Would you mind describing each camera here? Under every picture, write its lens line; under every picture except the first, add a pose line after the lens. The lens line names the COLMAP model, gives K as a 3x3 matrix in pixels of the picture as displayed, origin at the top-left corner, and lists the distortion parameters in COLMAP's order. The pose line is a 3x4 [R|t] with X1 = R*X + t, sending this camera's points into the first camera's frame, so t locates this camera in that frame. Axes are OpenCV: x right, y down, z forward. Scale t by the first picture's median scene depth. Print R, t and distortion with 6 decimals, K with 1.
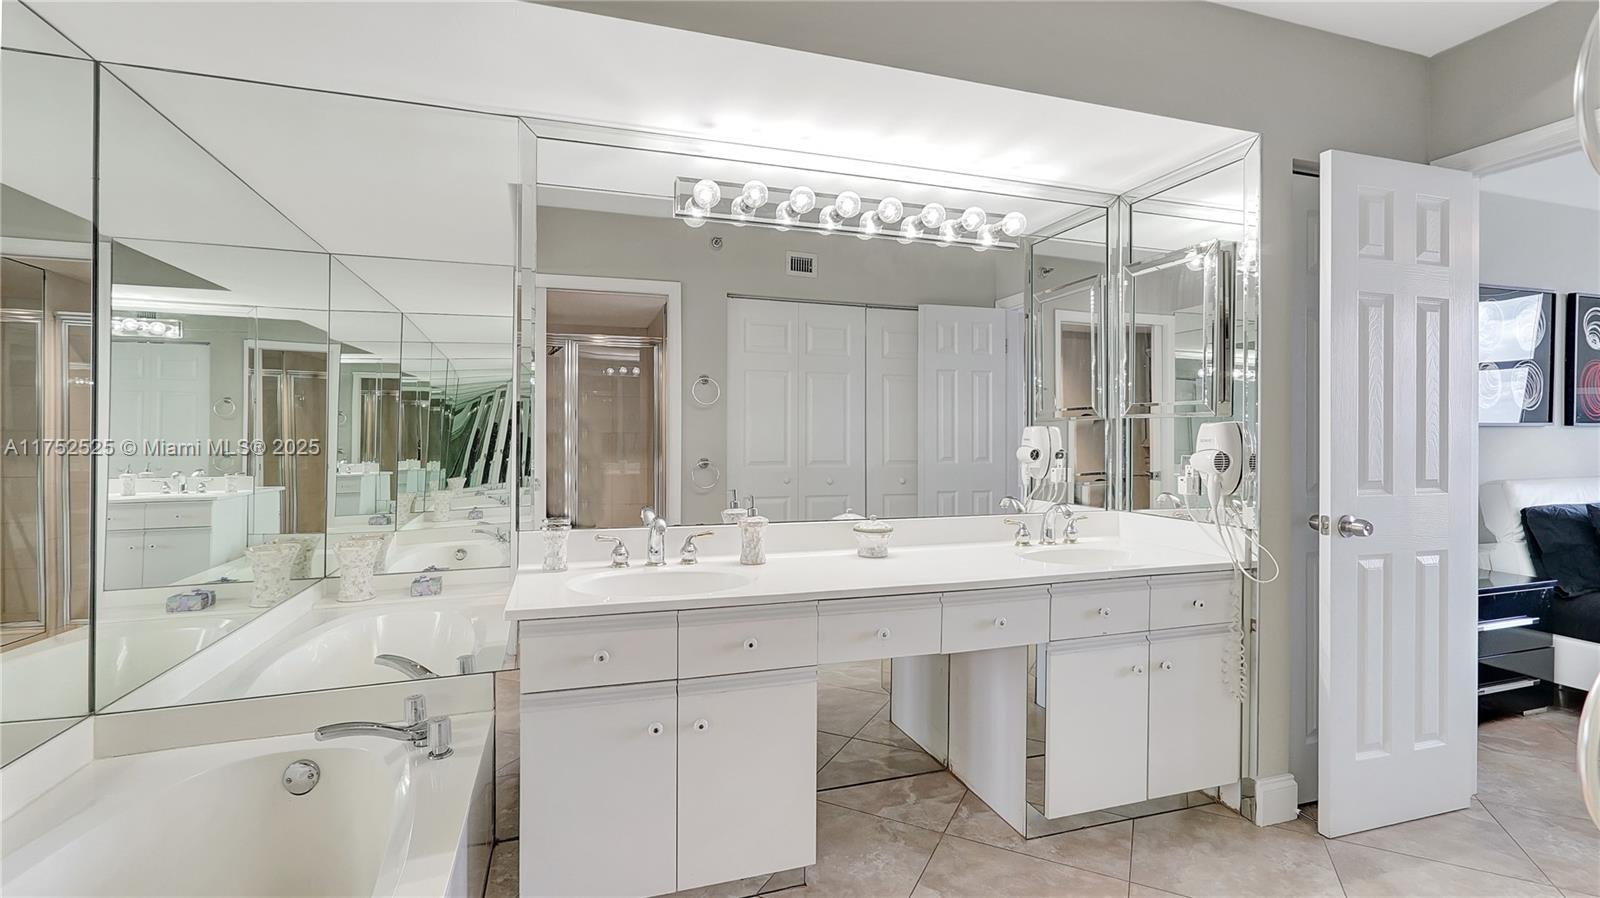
lens RADIAL K [[750.7, 0, 807.9], [0, 750.7, 444.9], [0, 0, 1]] dist [0.001466, 0.000140]
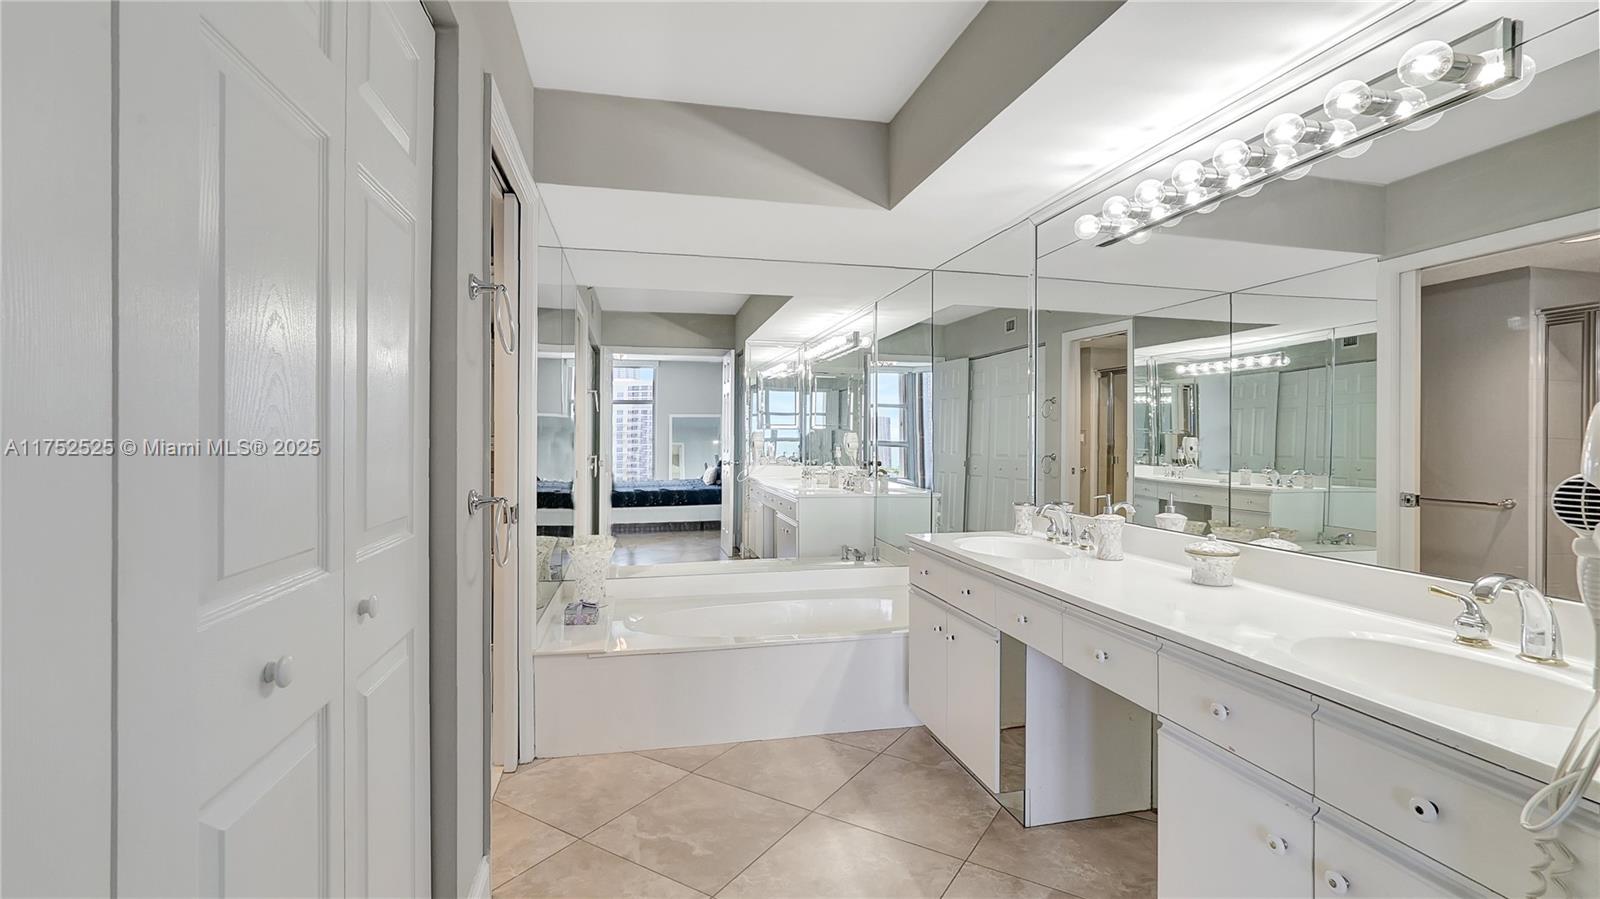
lens RADIAL K [[711.5, 0, 801.5], [0, 711.5, 441.5], [0, 0, 1]] dist [-0.013991, 0.004023]
pose [[-0.114329, -0.000949, -0.993443, 0.990317], [-0.018845, 0.999822, 0.001213, 0.002705], [0.993264, 0.018860, -0.114326, 0.692658]]
